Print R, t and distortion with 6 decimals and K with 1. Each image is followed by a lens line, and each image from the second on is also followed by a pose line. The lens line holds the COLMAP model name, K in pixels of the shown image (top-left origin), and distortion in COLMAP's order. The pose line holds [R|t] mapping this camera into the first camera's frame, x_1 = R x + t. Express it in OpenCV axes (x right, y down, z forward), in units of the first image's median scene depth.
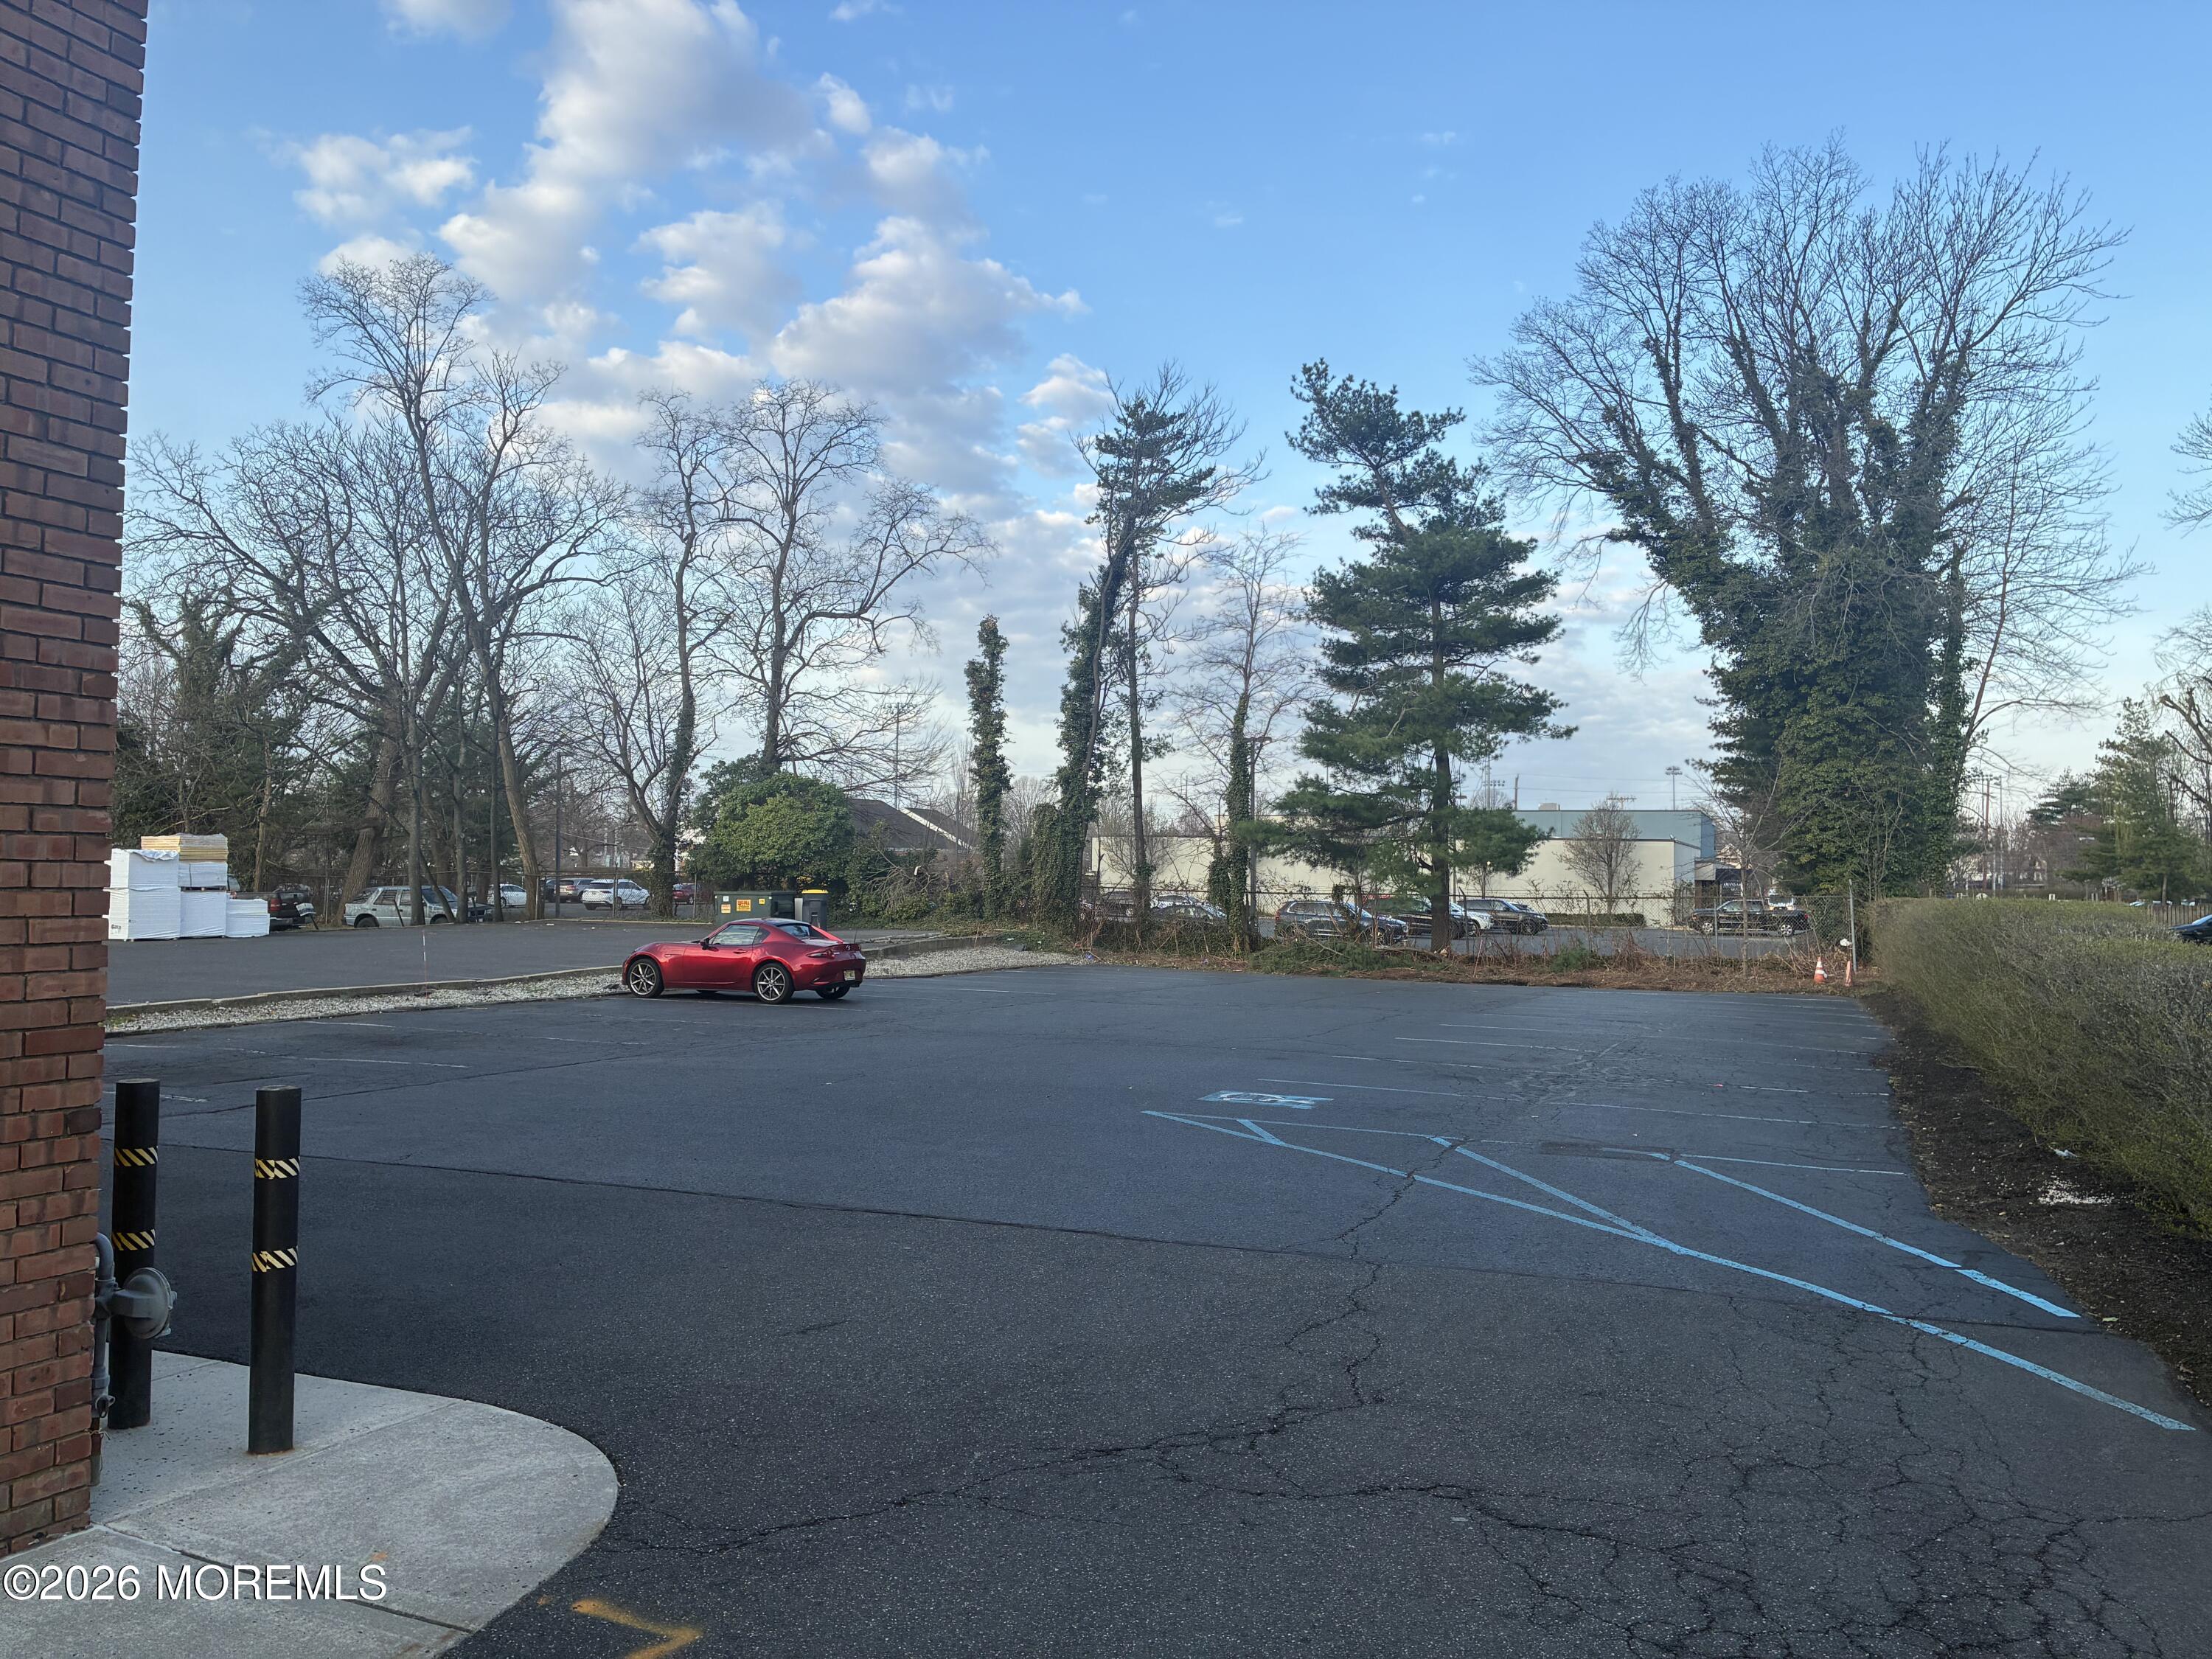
lens RADIAL K [[1666.0, 0, 1111.3], [0, 1666.0, 827.3], [0, 0, 1]] dist [0.045961, 0.004029]
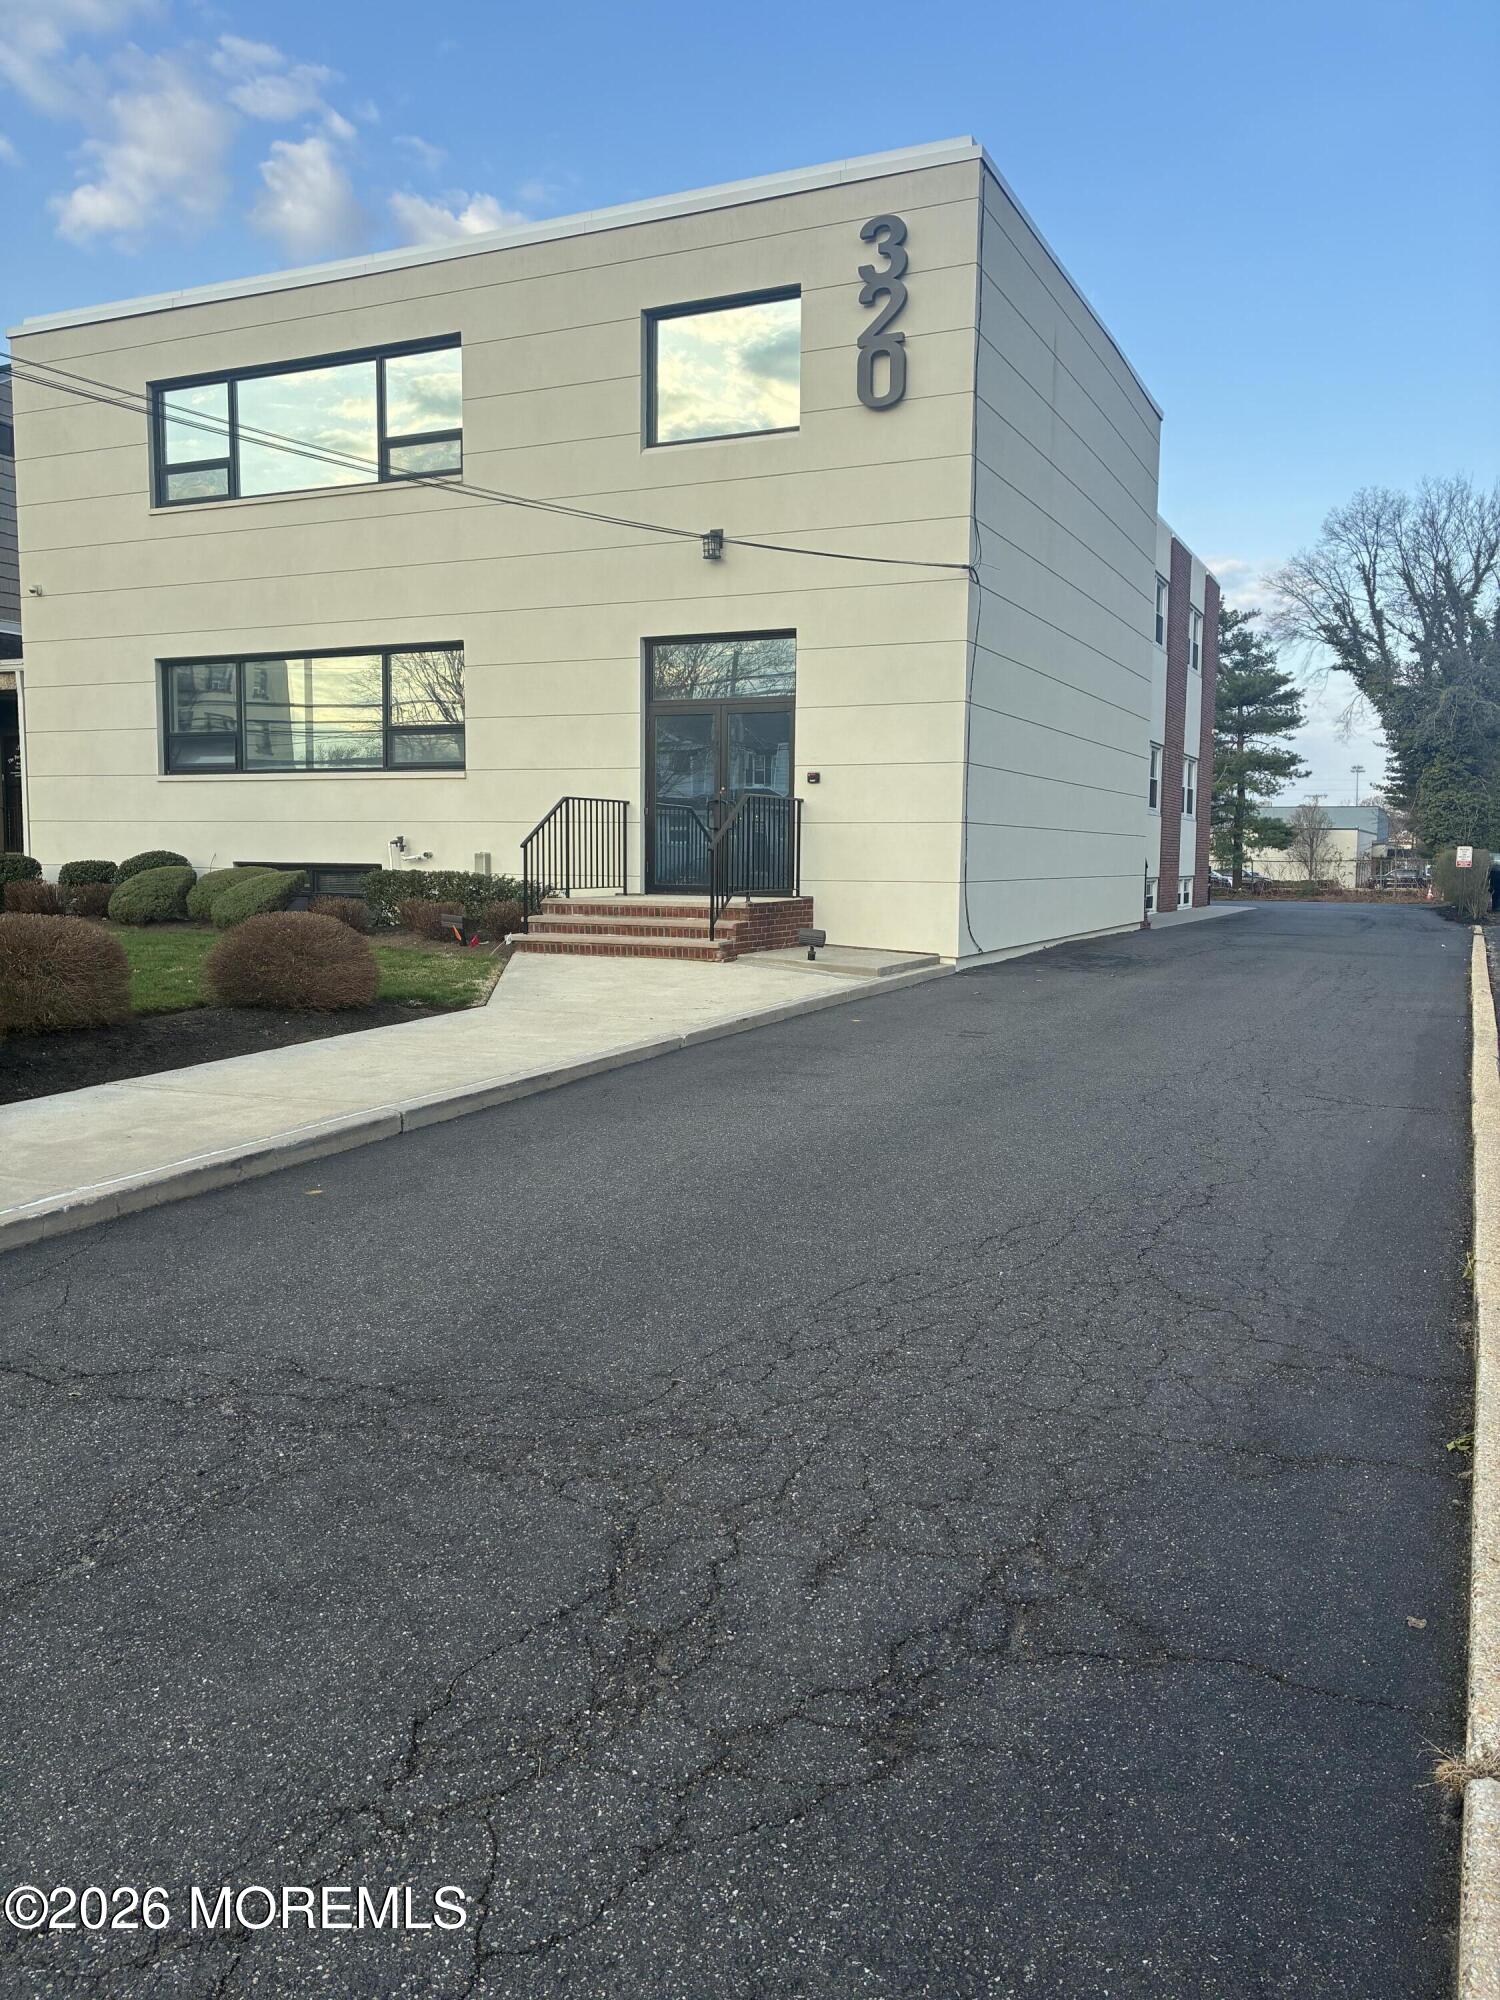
lens RADIAL K [[1506.4, 0, 742.3], [0, 1506.4, 998.1], [0, 0, 1]] dist [0.045961, 0.004029]
pose [[0.998437, -0.001829, -0.055861, -0.279386], [0.008451, 0.992912, 0.118551, -0.015324], [0.055249, -0.118838, 0.991375, -0.798562]]
